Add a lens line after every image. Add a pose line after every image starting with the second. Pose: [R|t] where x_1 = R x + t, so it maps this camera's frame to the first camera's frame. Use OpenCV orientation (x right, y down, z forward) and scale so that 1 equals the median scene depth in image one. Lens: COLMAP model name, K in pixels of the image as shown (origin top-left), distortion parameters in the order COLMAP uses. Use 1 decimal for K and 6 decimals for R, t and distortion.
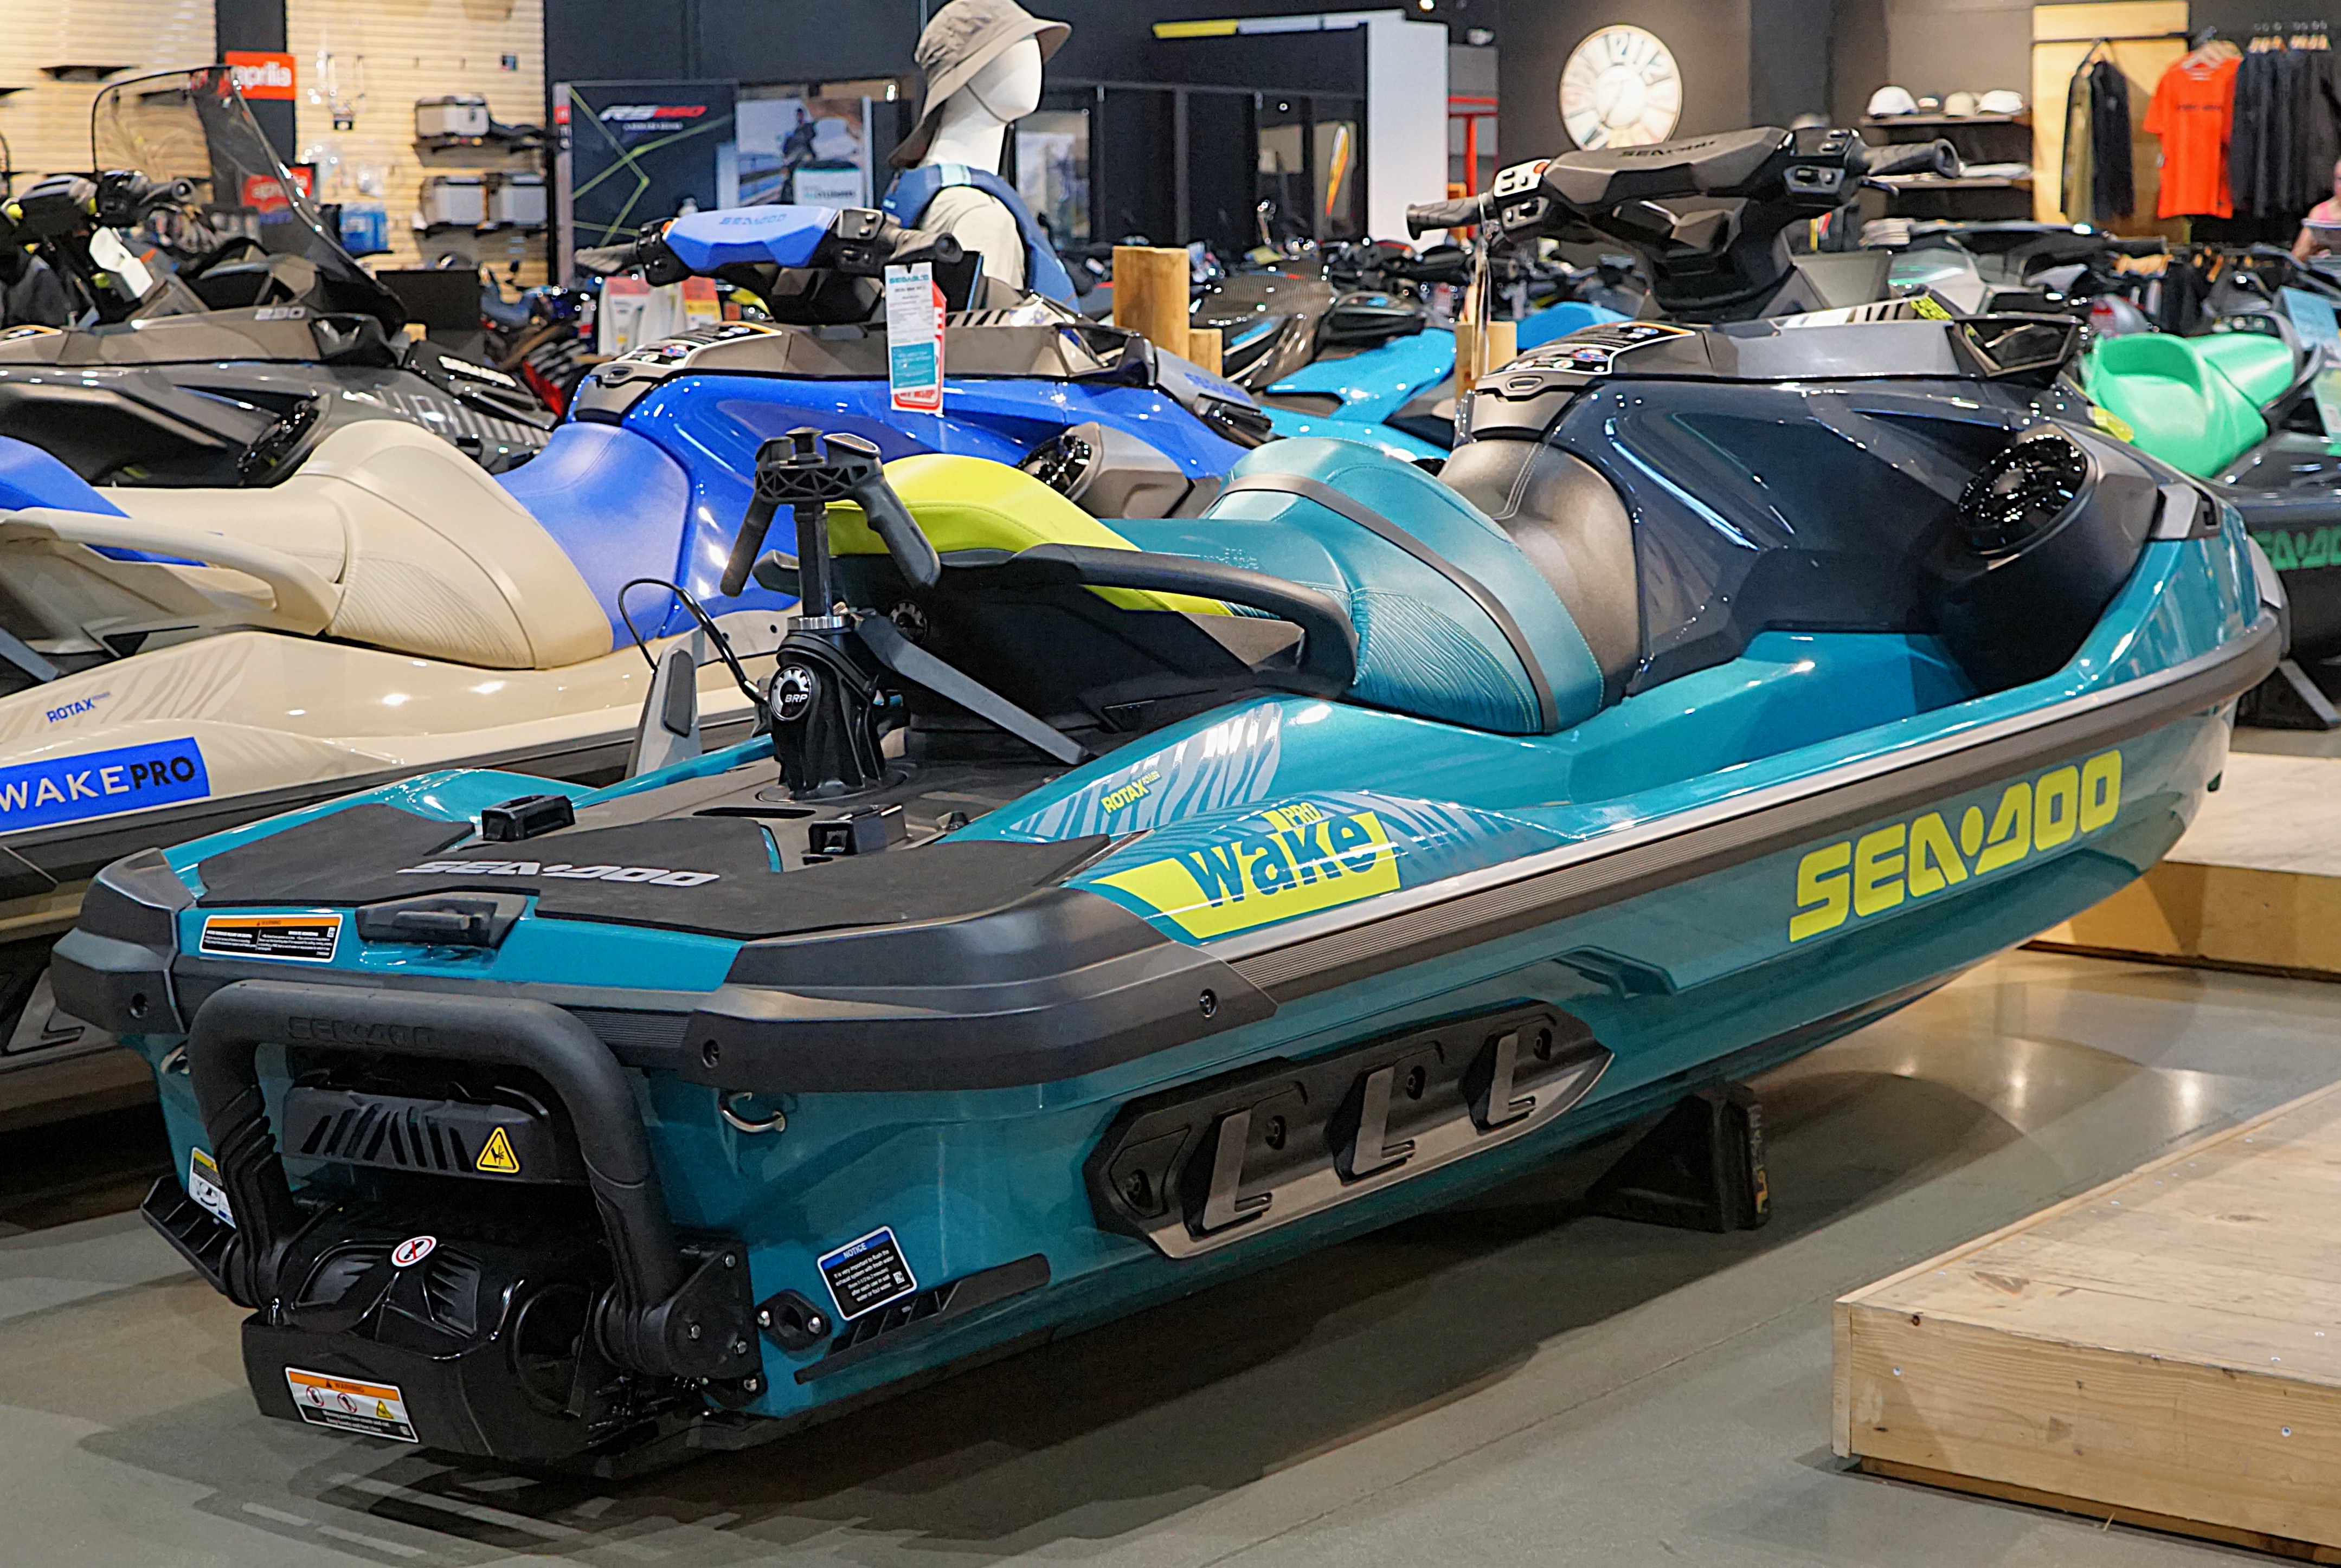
lens RADIAL K [[4124.5, 0, 992.8], [0, 4124.5, 719.7], [0, 0, 1]] dist [-0.140987, 0.343543]
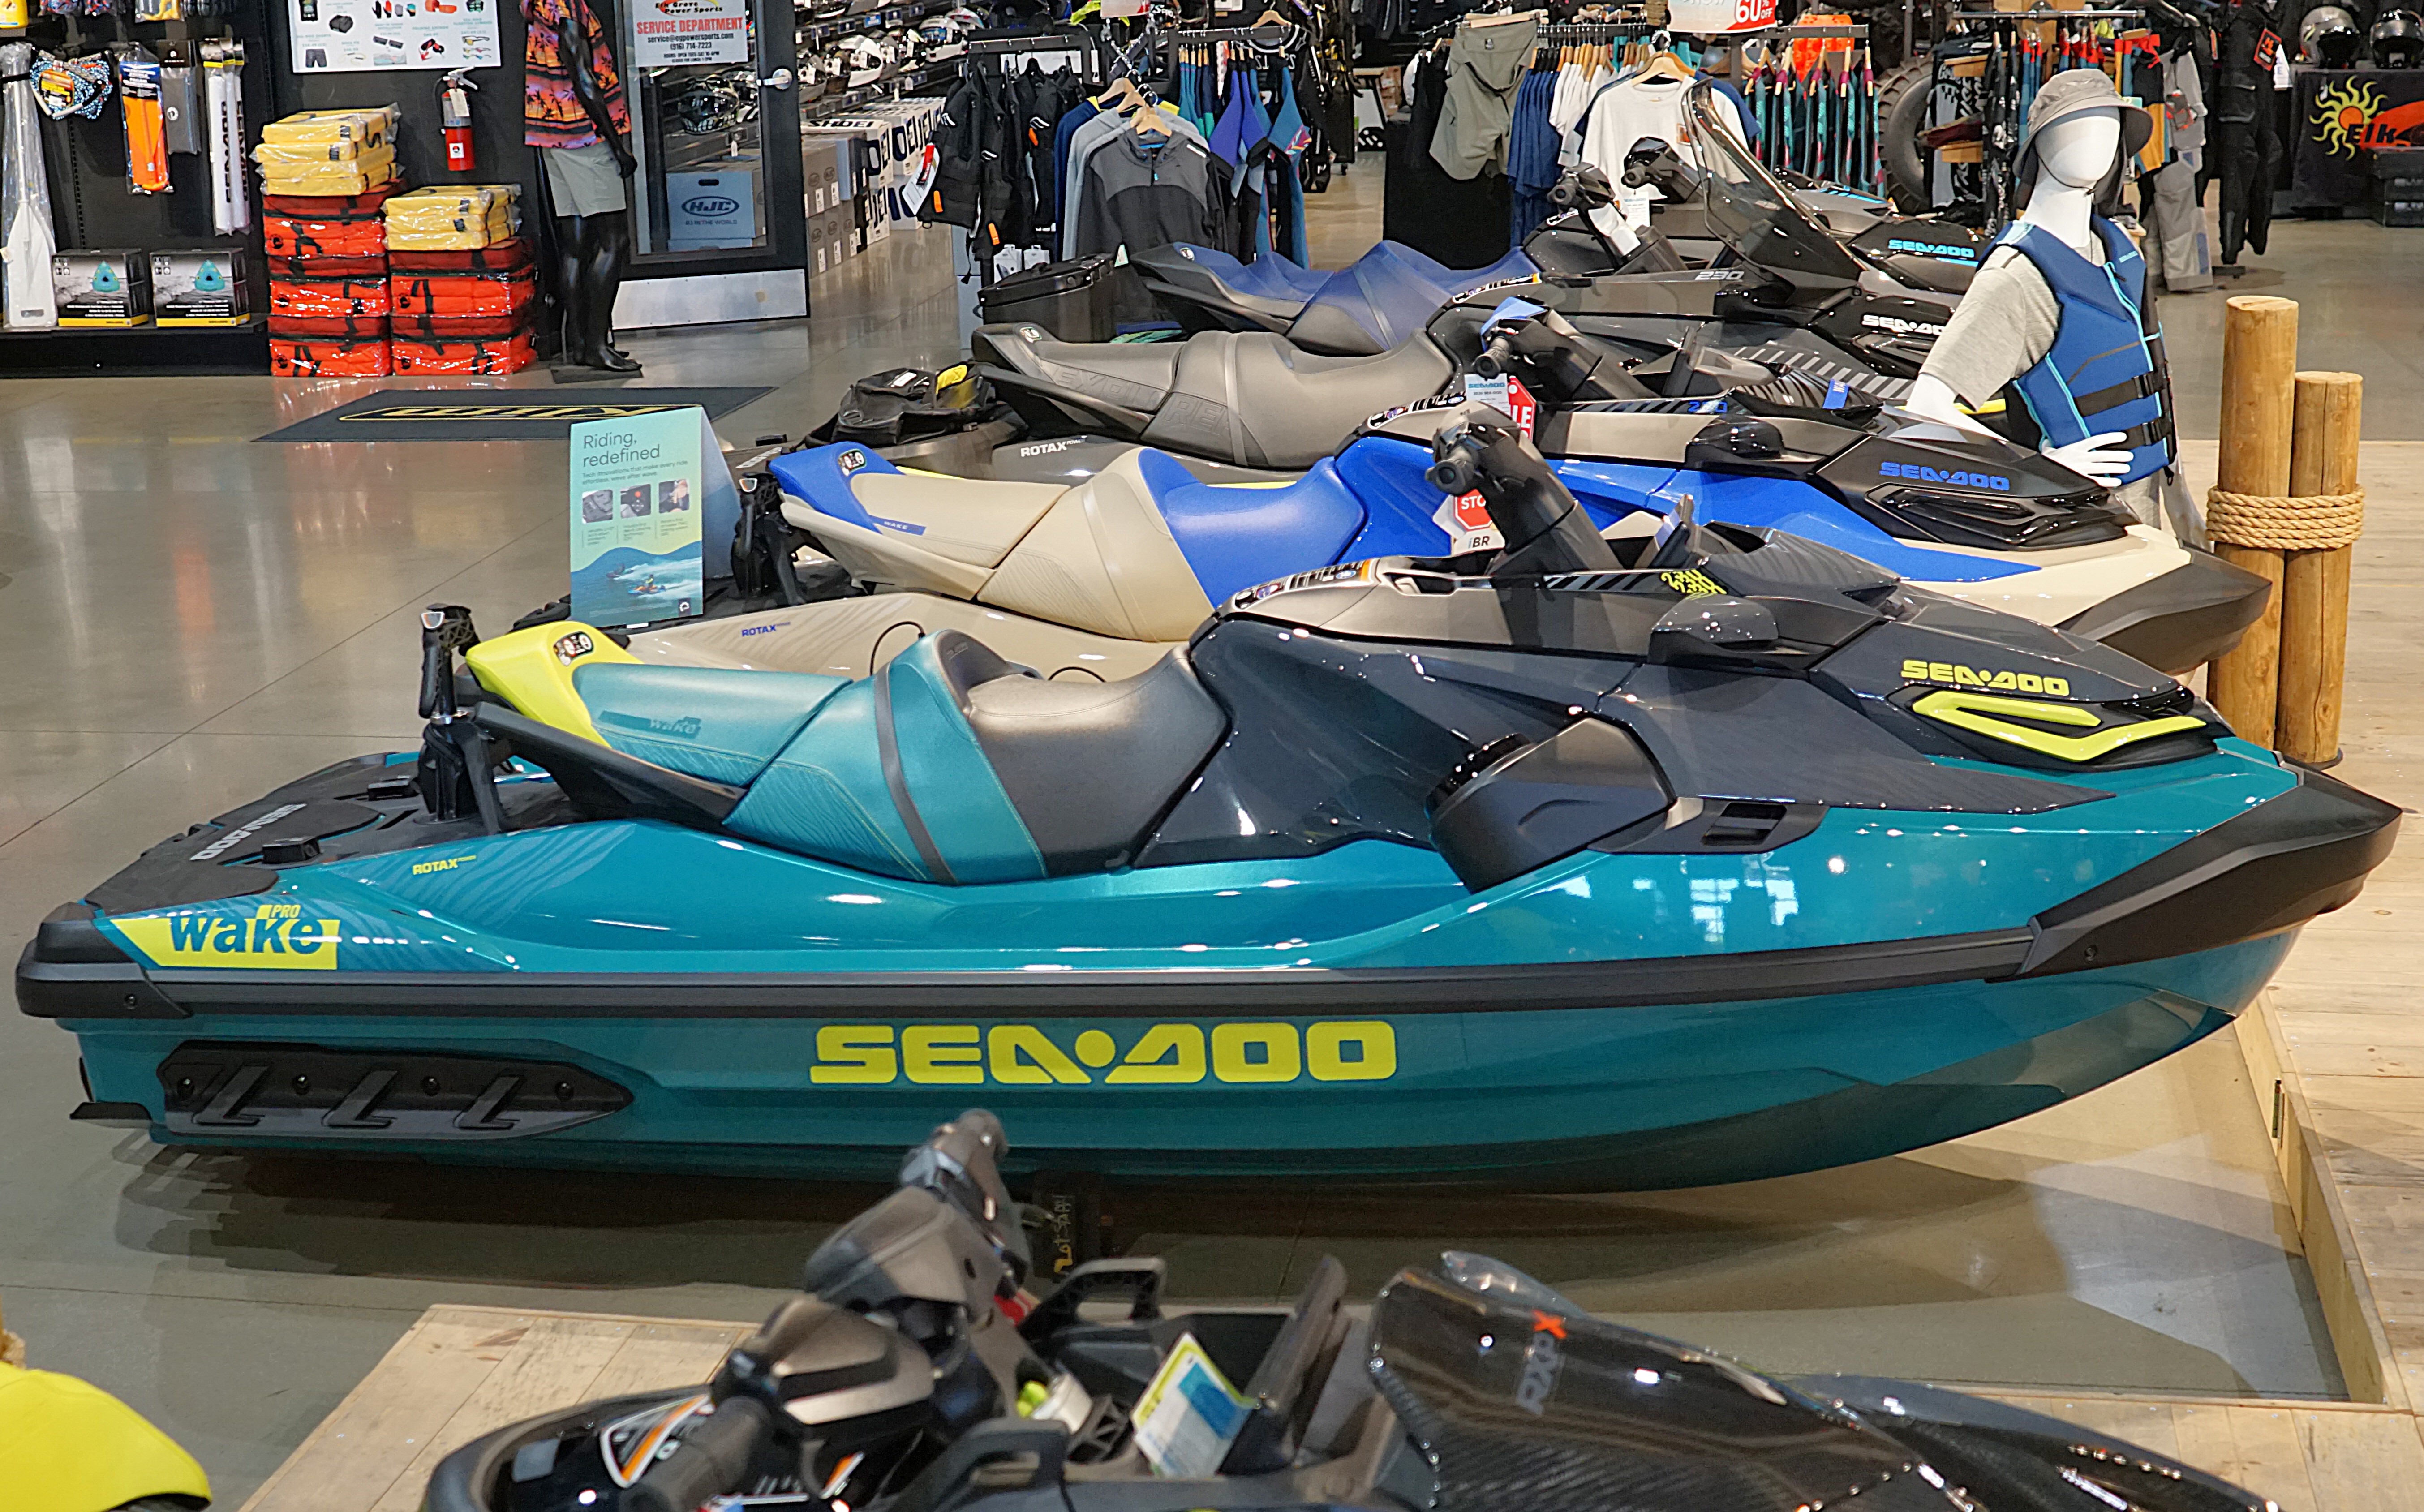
lens RADIAL K [[3448.4, 0, 1215.7], [0, 3448.4, 691.6], [0, 0, 1]] dist [-0.129706, 0.128800]
pose [[0.506095, 0.213739, -0.835574, 1.102298], [-0.071668, 0.975878, 0.206220, -0.296053], [0.859495, -0.044483, 0.509204, 0.478455]]
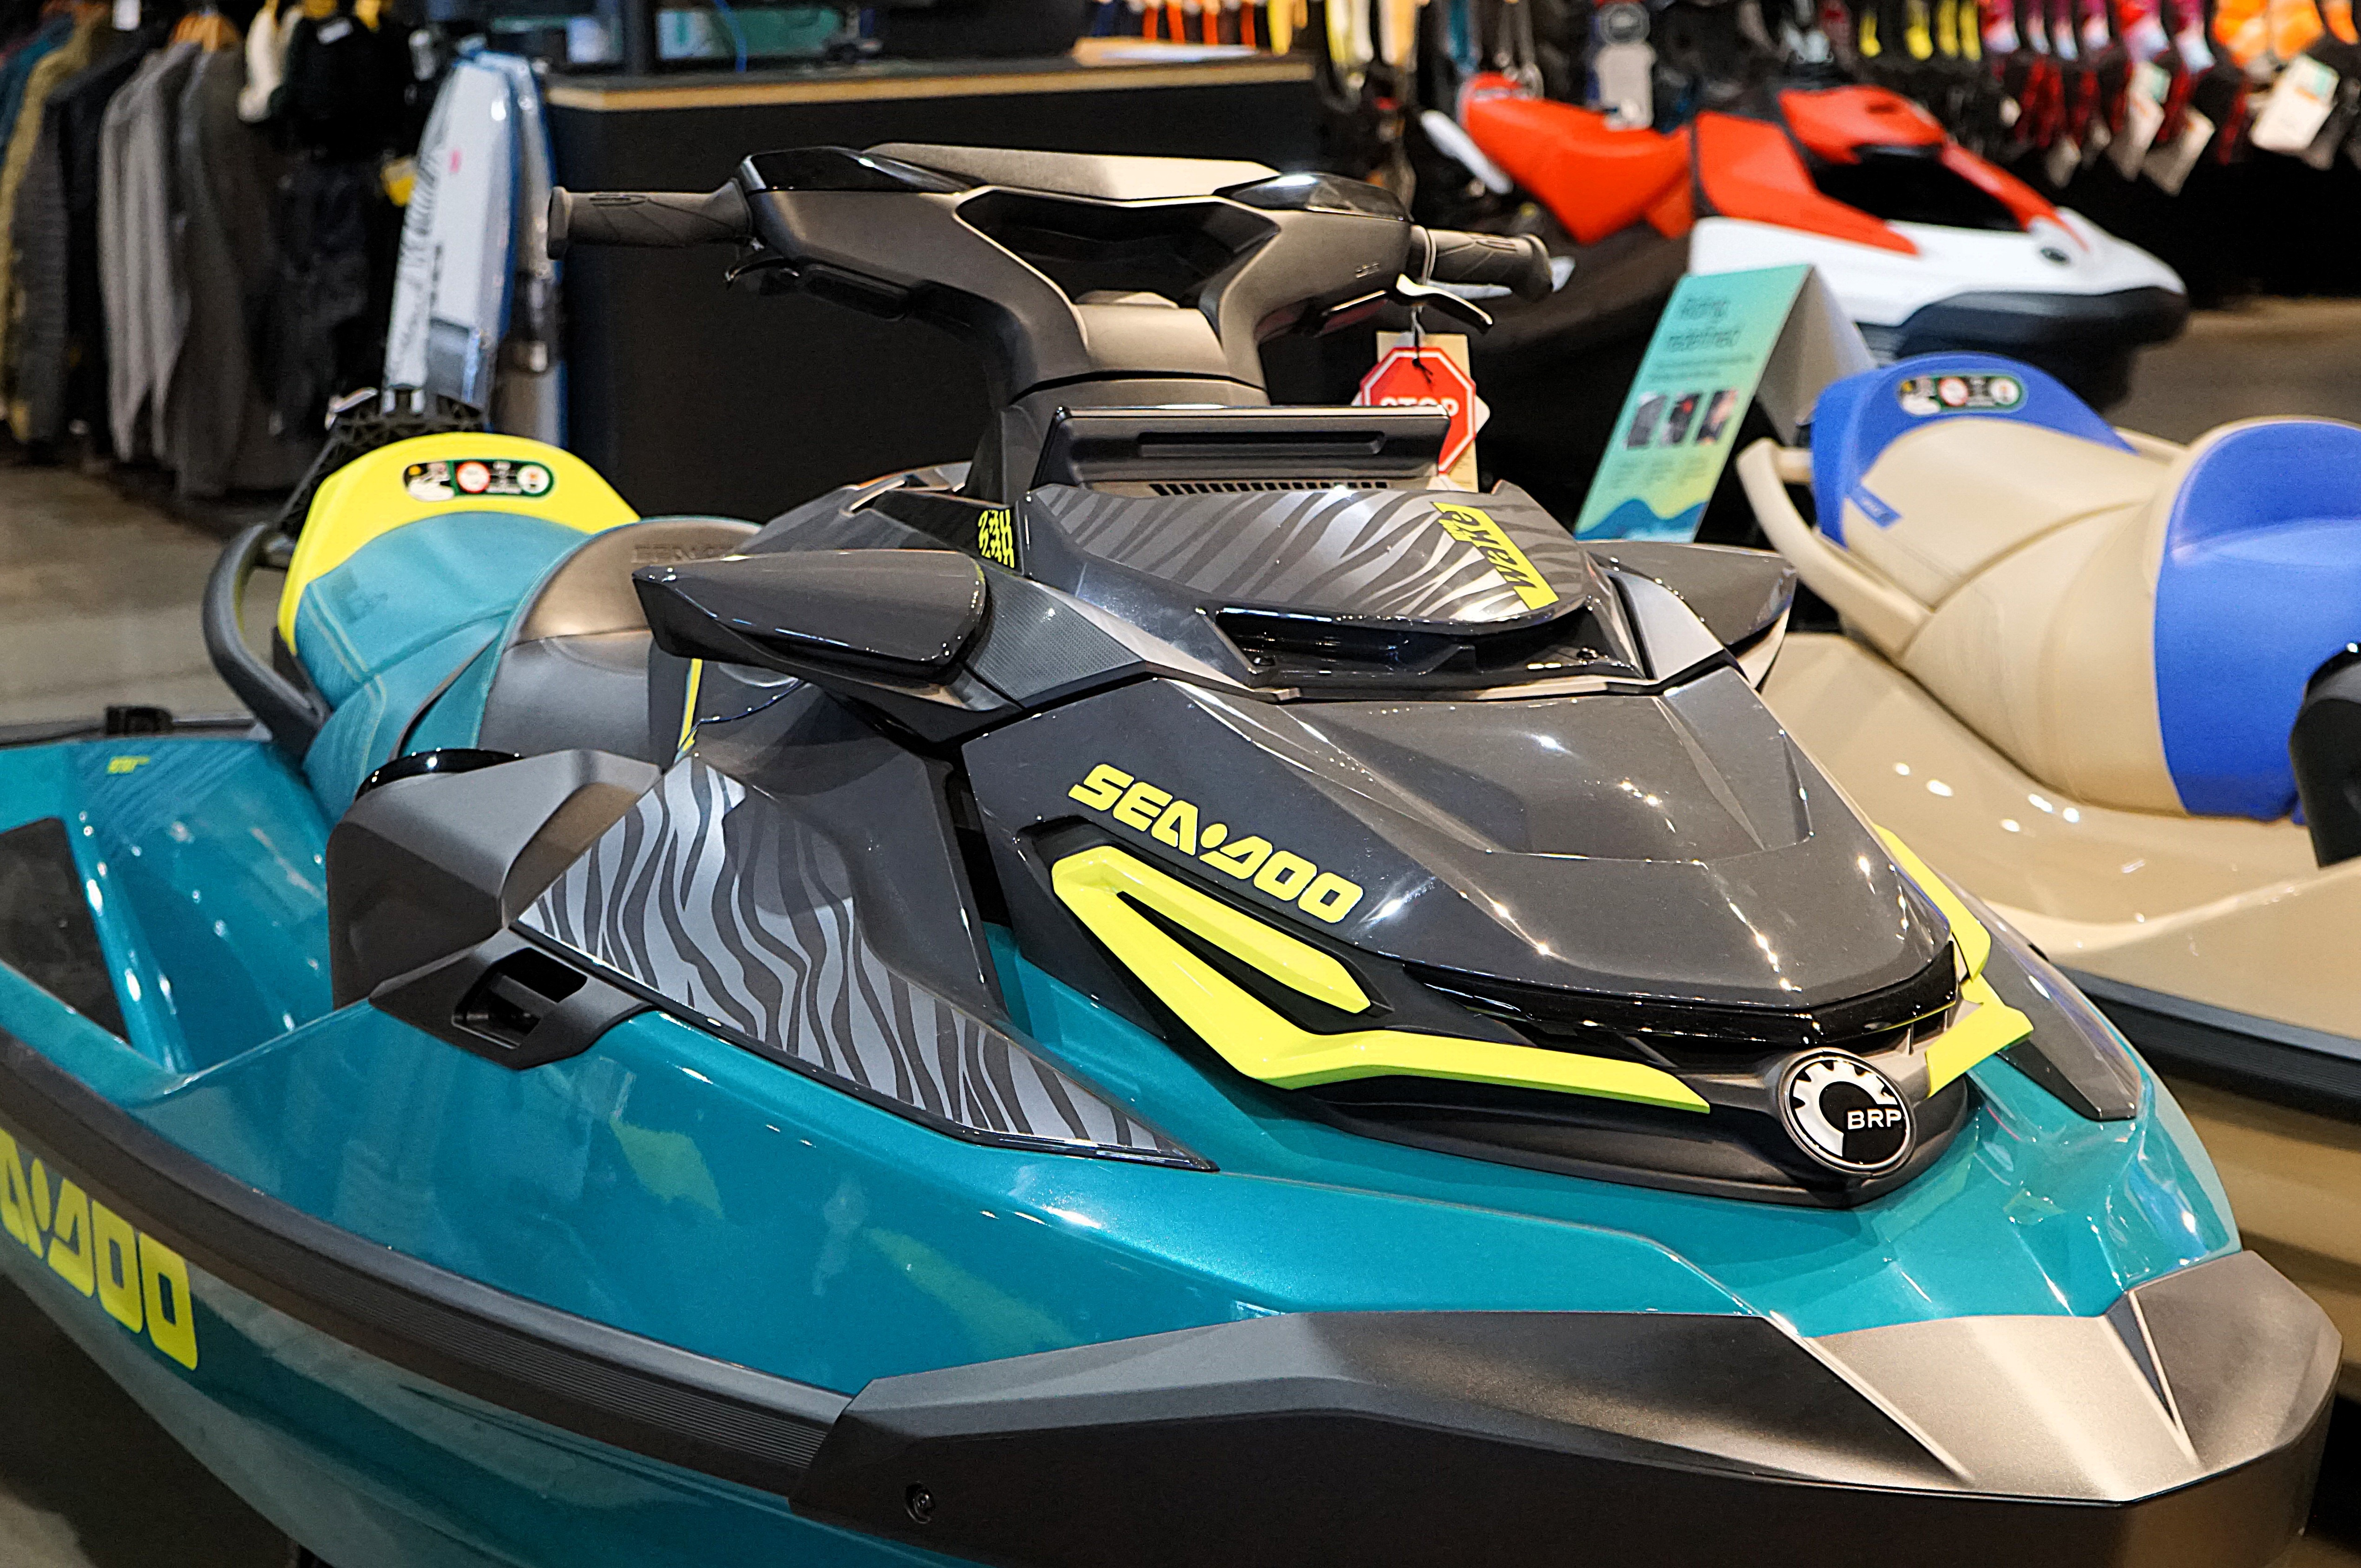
lens RADIAL K [[5811.5, 0, 1023.6], [0, 5811.5, 722.8], [0, 0, 1]] dist [0.139410, 0.804985]
pose [[-0.471309, 0.162365, -0.866894, 0.980173], [-0.074375, 0.972091, 0.222504, -0.274362], [0.878827, 0.169343, -0.446079, 1.533120]]
